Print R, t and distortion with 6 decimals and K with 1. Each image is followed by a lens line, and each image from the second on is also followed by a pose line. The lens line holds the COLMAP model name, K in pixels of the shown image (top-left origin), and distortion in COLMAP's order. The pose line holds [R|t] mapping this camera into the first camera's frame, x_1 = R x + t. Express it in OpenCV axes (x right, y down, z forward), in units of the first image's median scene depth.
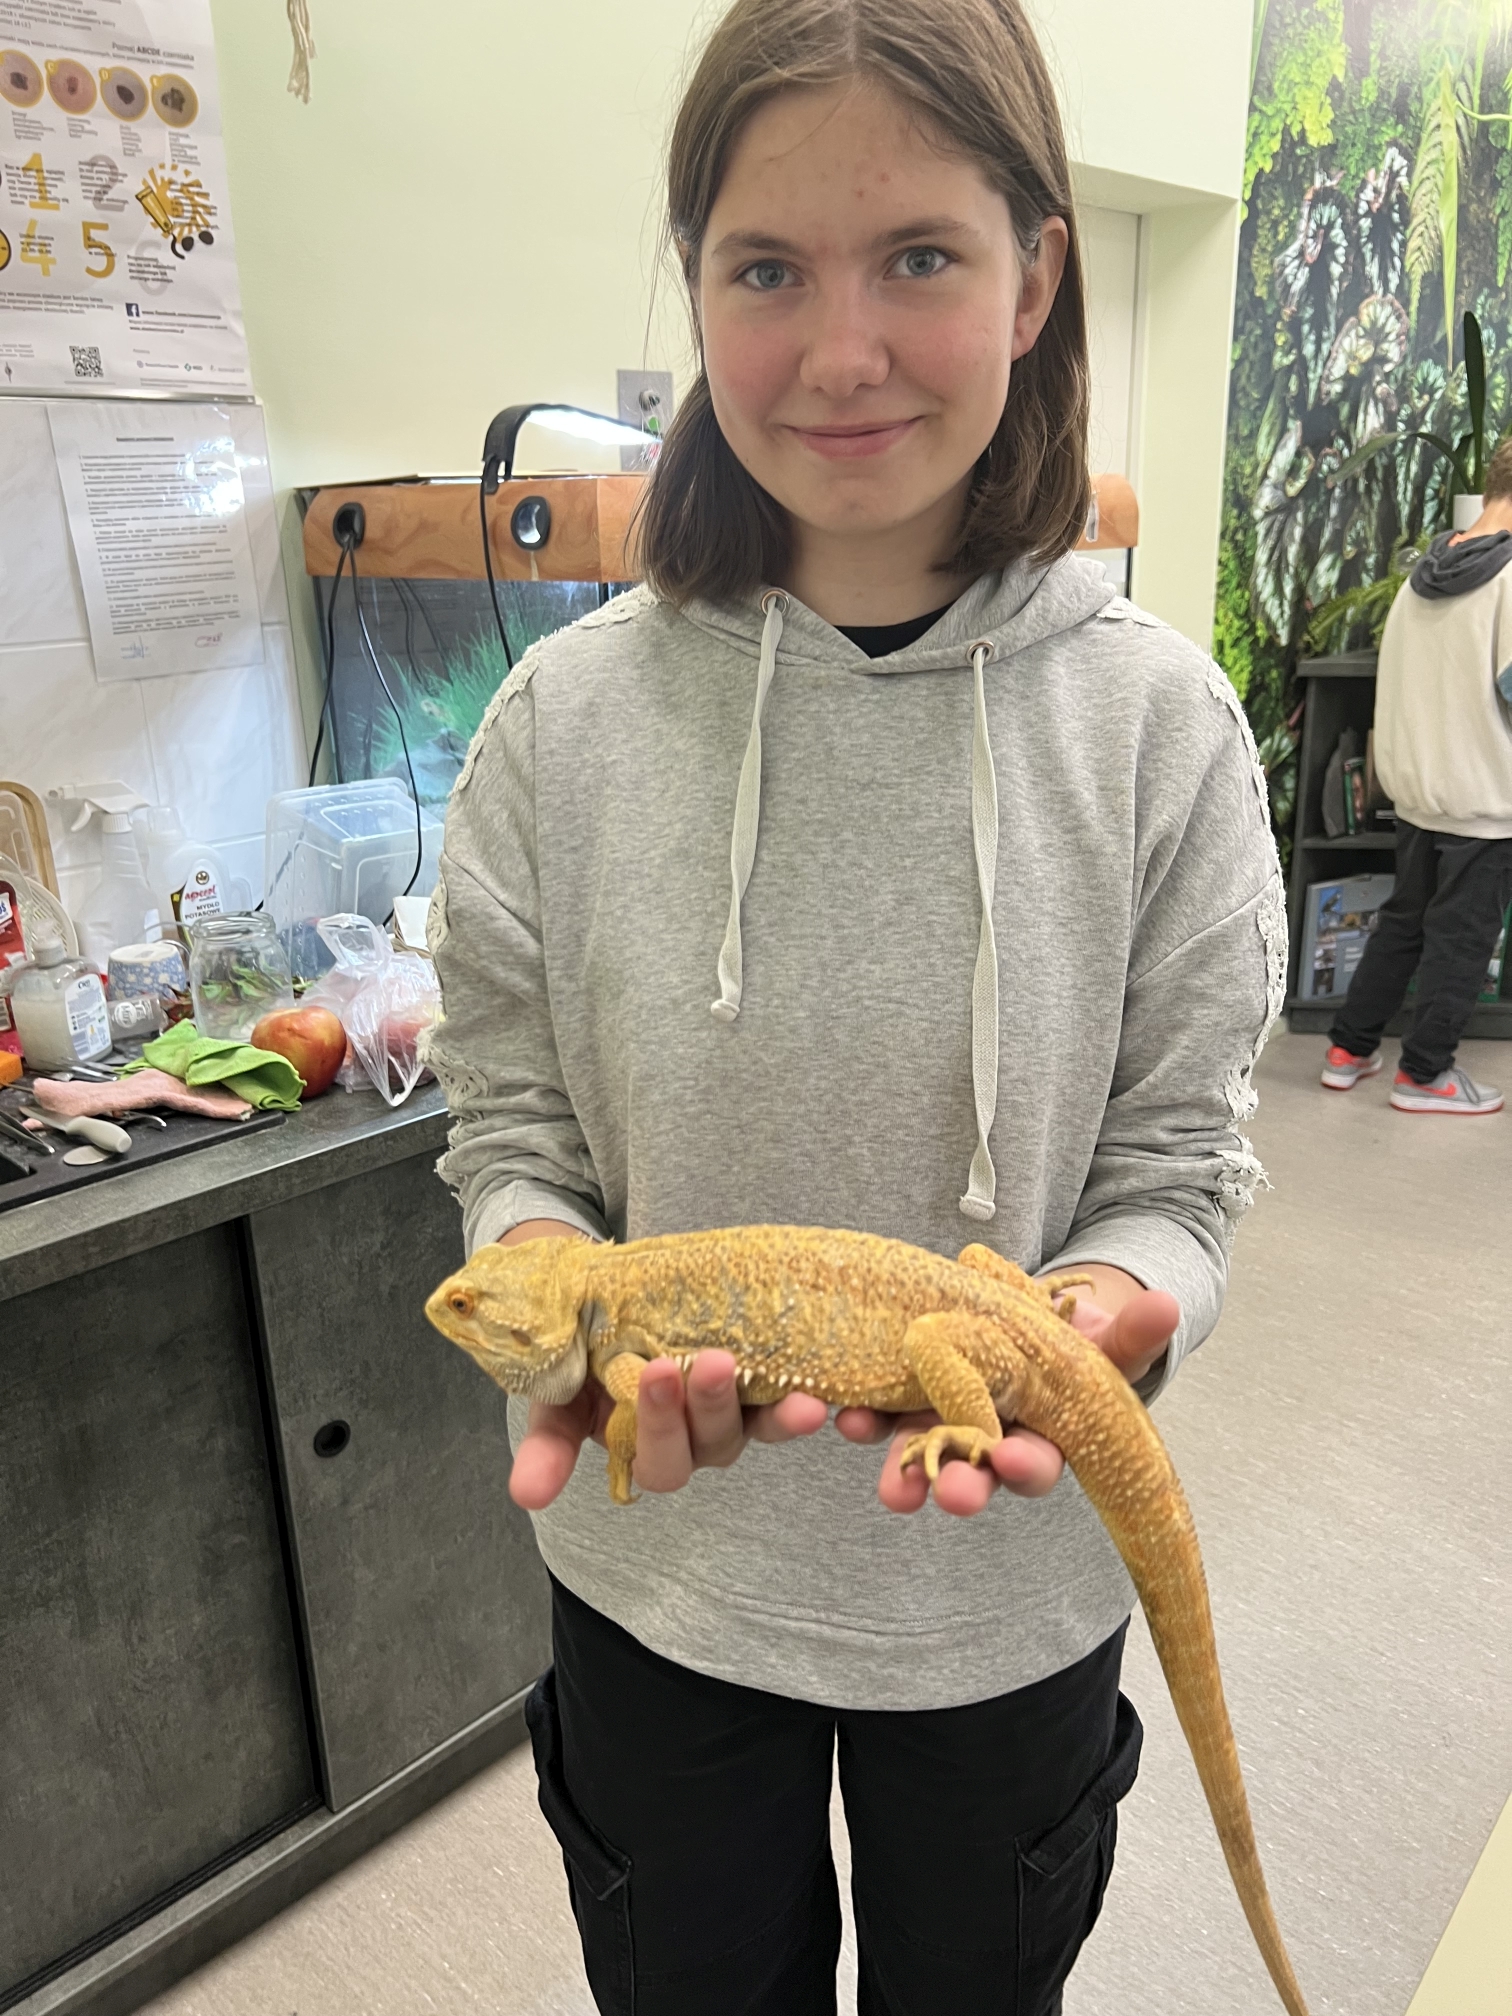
lens RADIAL K [[1541.5, 0, 763.3], [0, 1541.5, 1024.7], [0, 0, 1]] dist [0.029576, -0.030731]
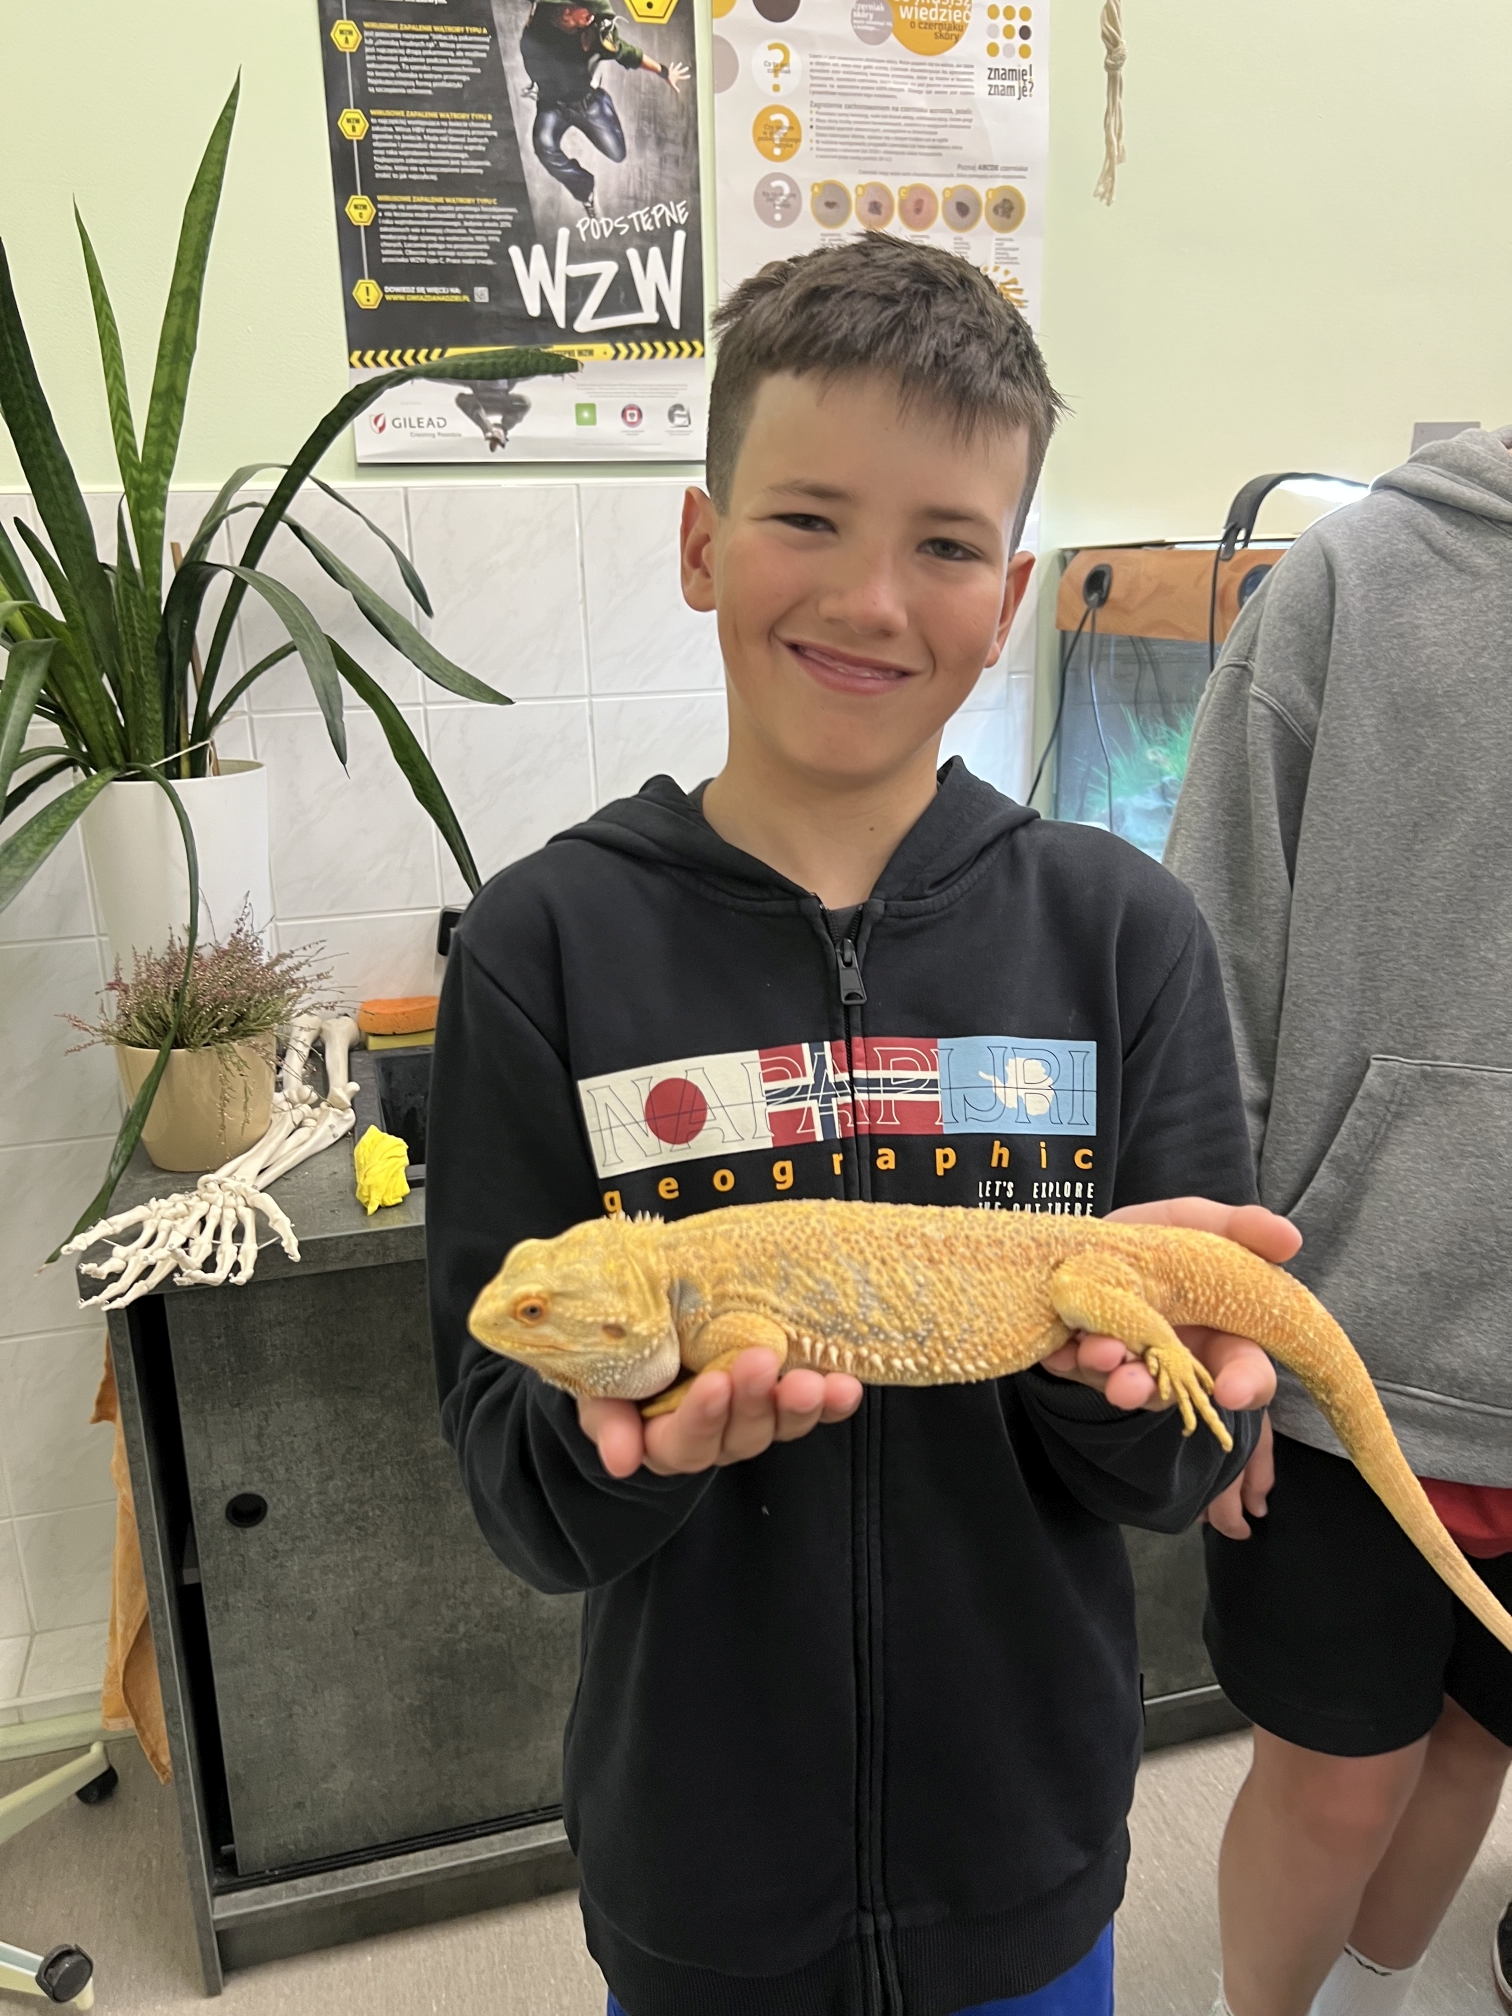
lens RADIAL K [[1541.5, 0, 737.9], [0, 1541.5, 1000.6], [0, 0, 1]] dist [0.029576, -0.030731]
pose [[0.863333, 0.148039, -0.482431, 0.078795], [-0.162271, 0.986669, 0.012378, -0.013585], [0.477832, 0.067598, 0.875846, -0.035187]]
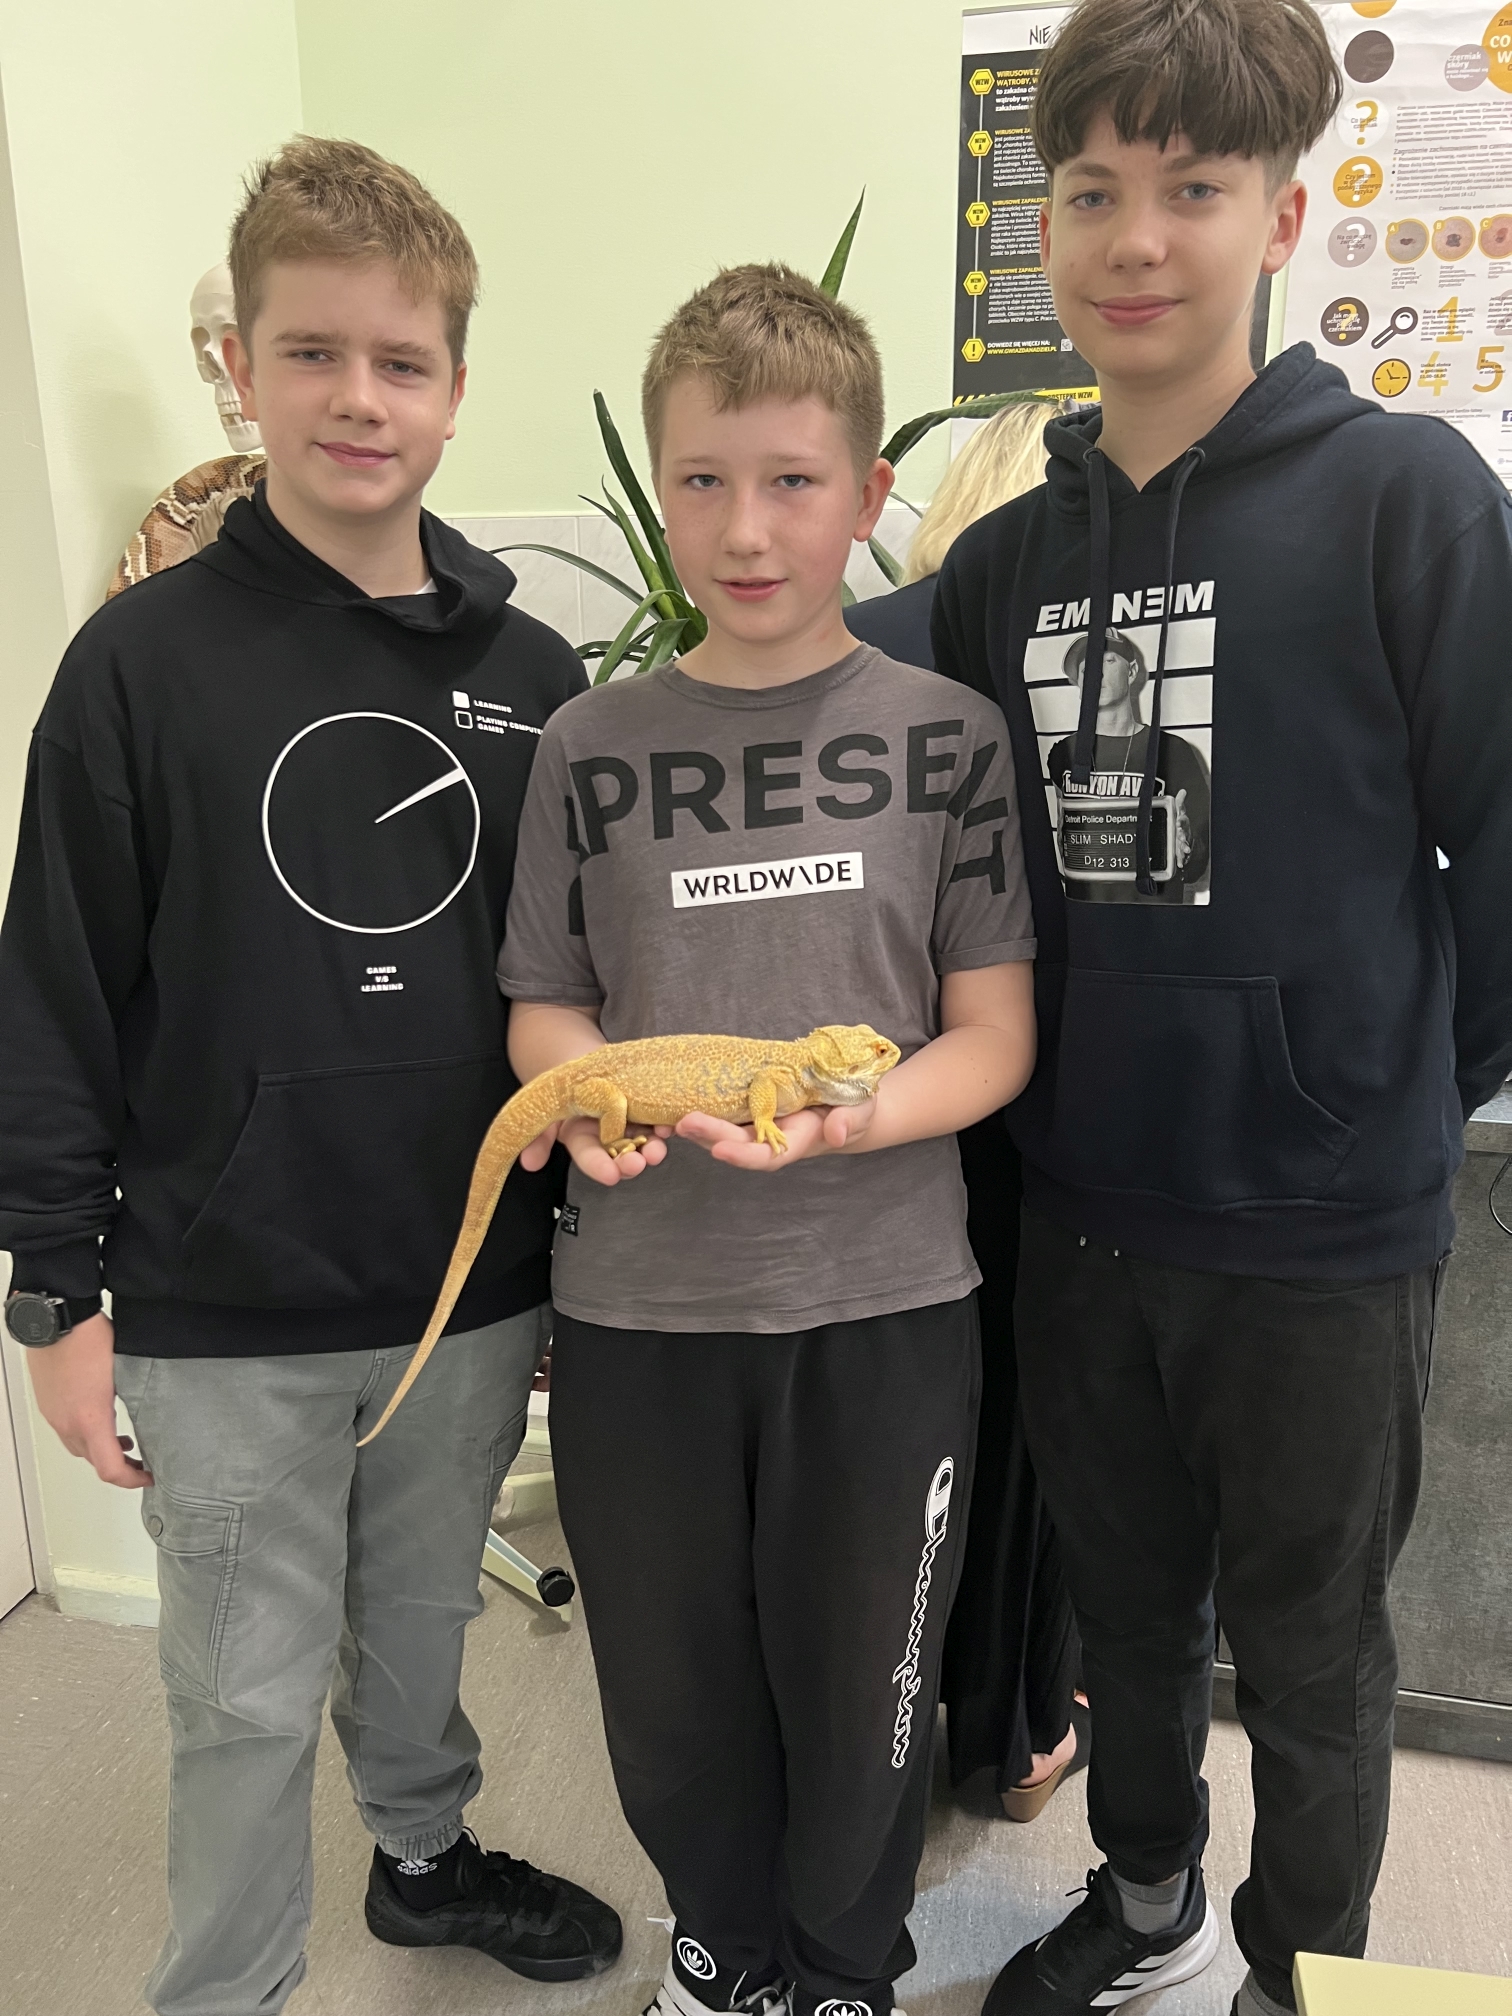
lens RADIAL K [[1541.5, 0, 764.1], [0, 1541.5, 1020.3], [0, 0, 1]] dist [0.029576, -0.030731]
pose [[0.520925, 0.247485, -0.816938, 0.376308], [-0.283333, 0.952920, 0.108011, 0.008519], [0.805207, 0.175200, 0.566521, -0.039730]]
